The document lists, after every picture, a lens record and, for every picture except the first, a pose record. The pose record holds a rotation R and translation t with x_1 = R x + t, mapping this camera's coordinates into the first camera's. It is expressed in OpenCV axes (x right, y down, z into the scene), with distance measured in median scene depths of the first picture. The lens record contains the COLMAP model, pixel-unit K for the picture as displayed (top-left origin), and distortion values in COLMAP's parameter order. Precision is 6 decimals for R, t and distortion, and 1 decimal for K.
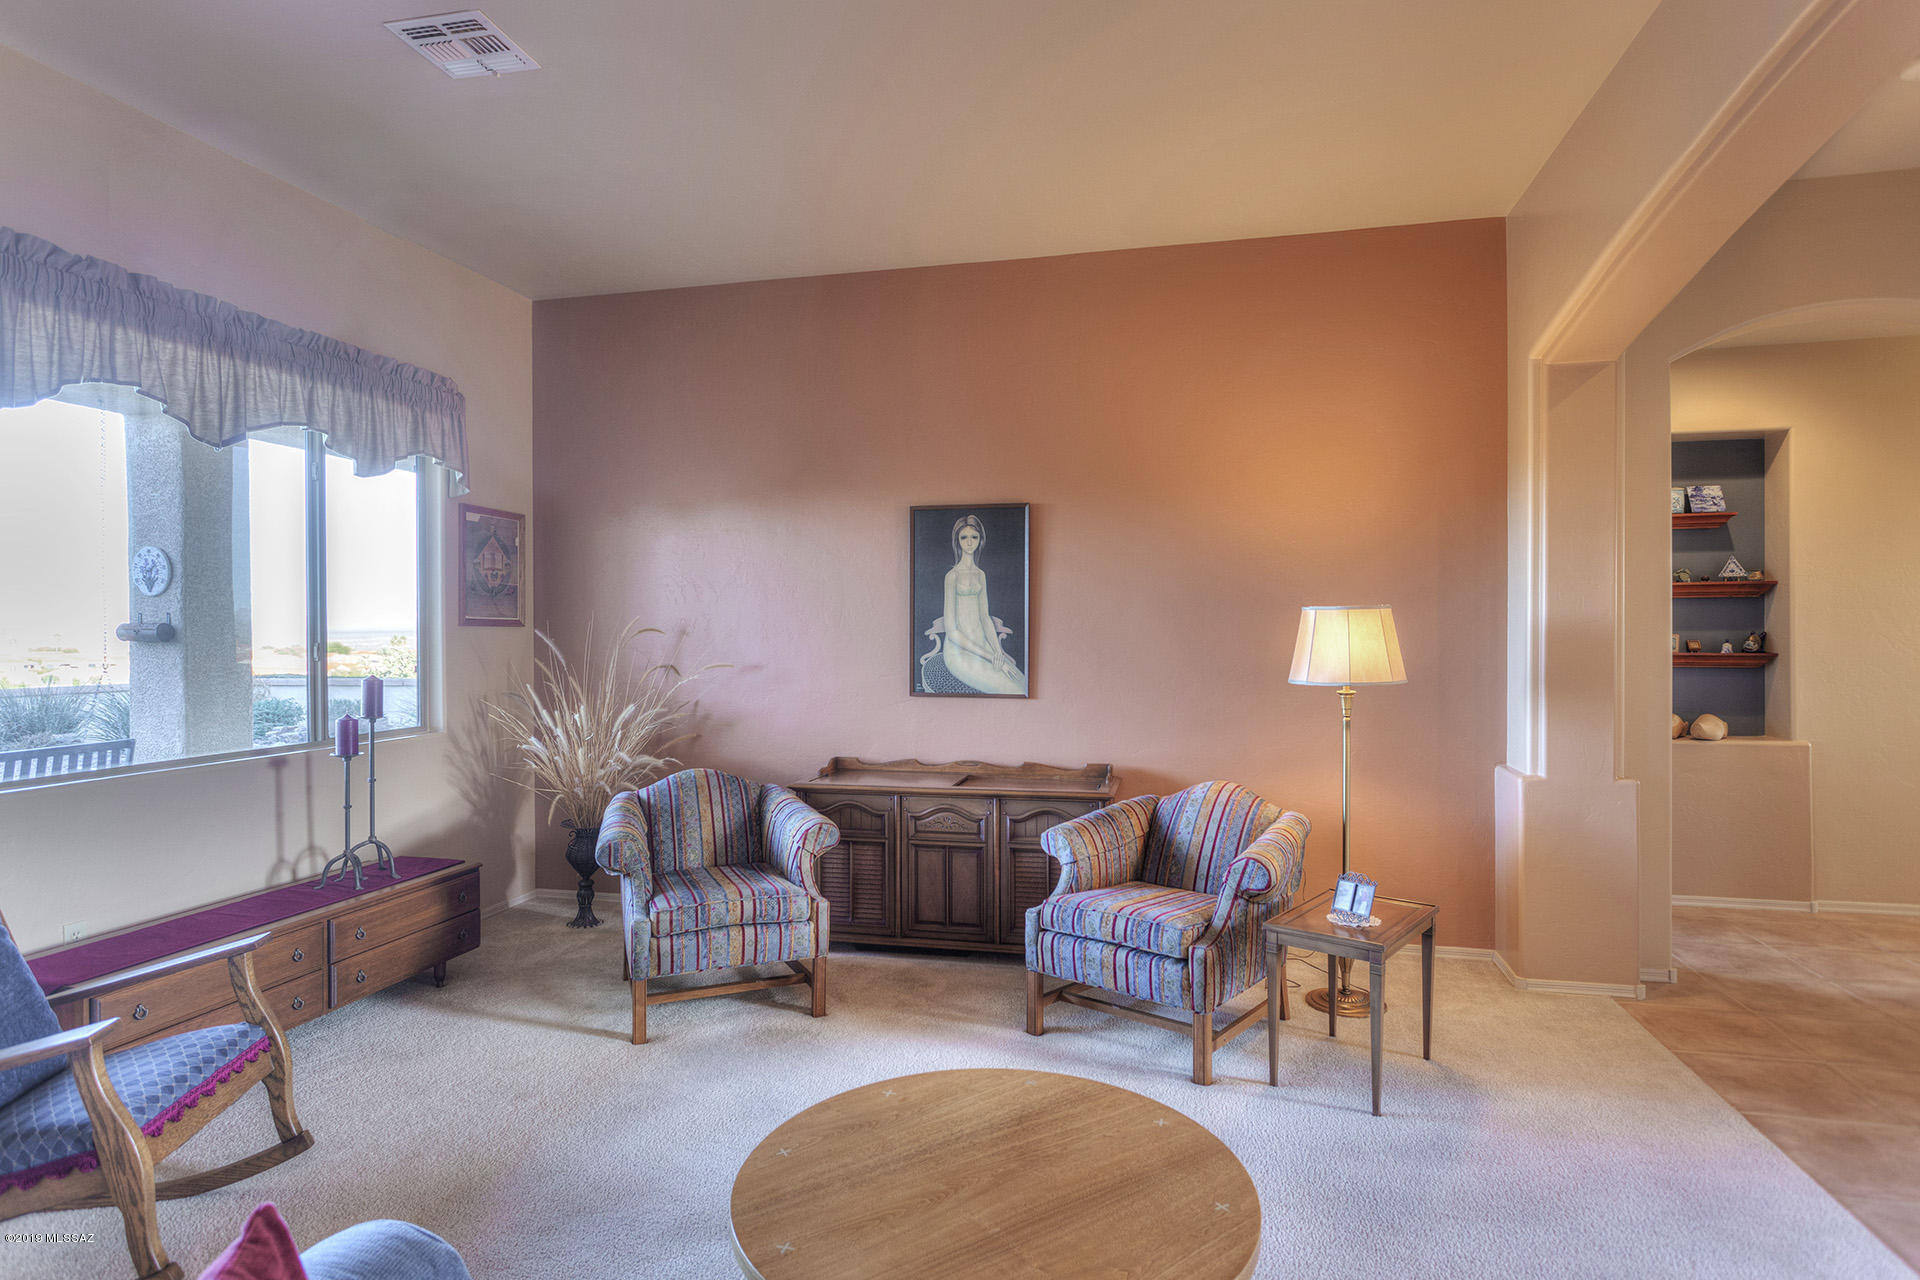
lens RADIAL K [[1069.5, 0, 960.0], [0, 1069.5, 640.0], [0, 0, 1]] dist [-0.004961, 0.001587]
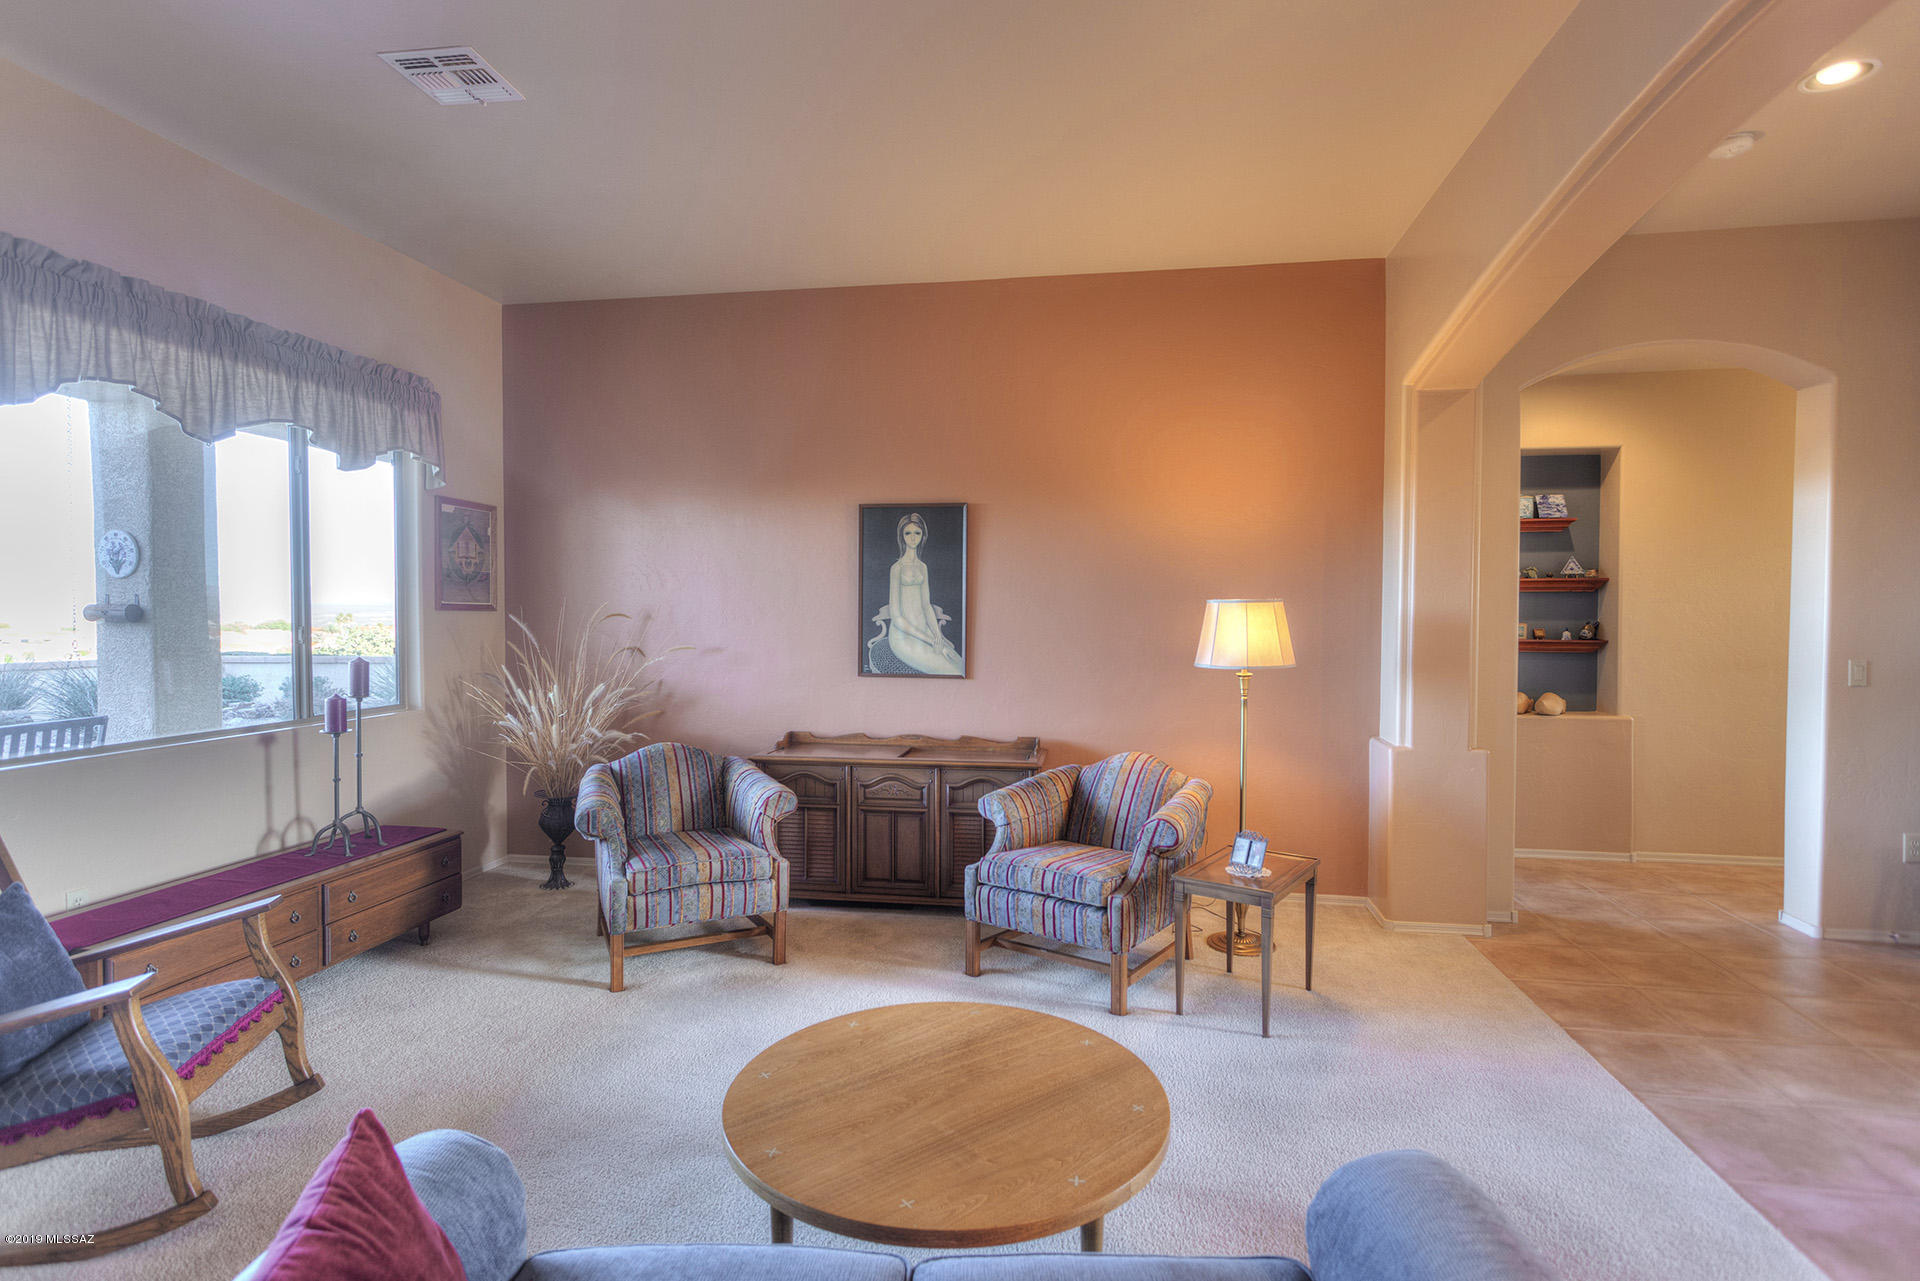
lens RADIAL K [[994.3, 0, 967.0], [0, 994.3, 638.3], [0, 0, 1]] dist [0.002959, -0.000395]
pose [[0.997227, 0.004417, 0.074292, -0.014985], [-0.005723, 0.999833, 0.017373, -0.007026], [-0.074203, -0.017749, 0.997085, -0.042710]]
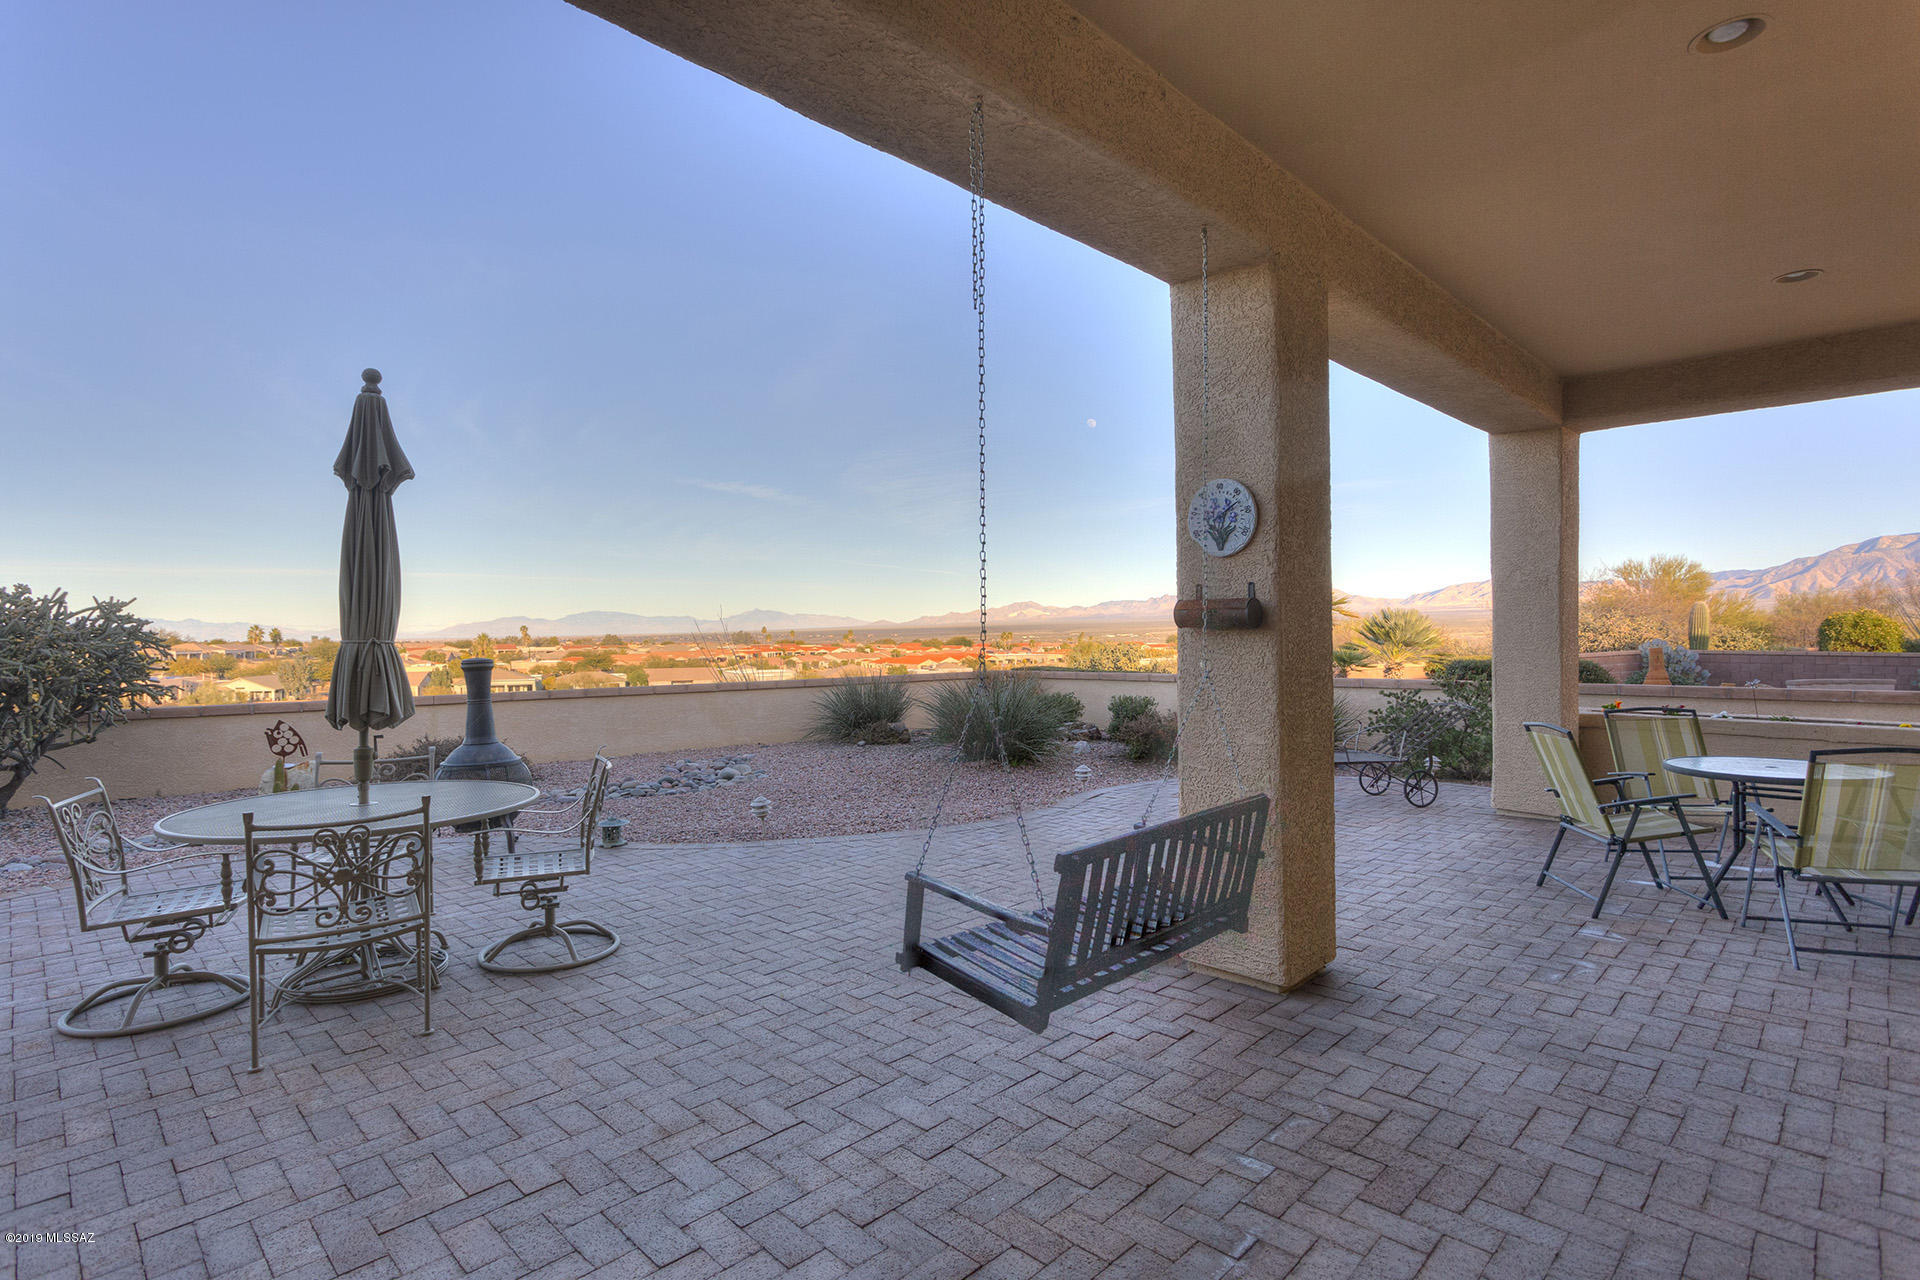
lens RADIAL K [[994.3, 0, 967.0], [0, 994.3, 637.8], [0, 0, 1]] dist [0.002959, -0.000395]
pose [[0.869018, -0.000201, -0.494781, -0.999531], [0.002629, 0.999988, 0.004211, 0.007490], [0.494774, -0.004960, 0.869007, 0.682656]]
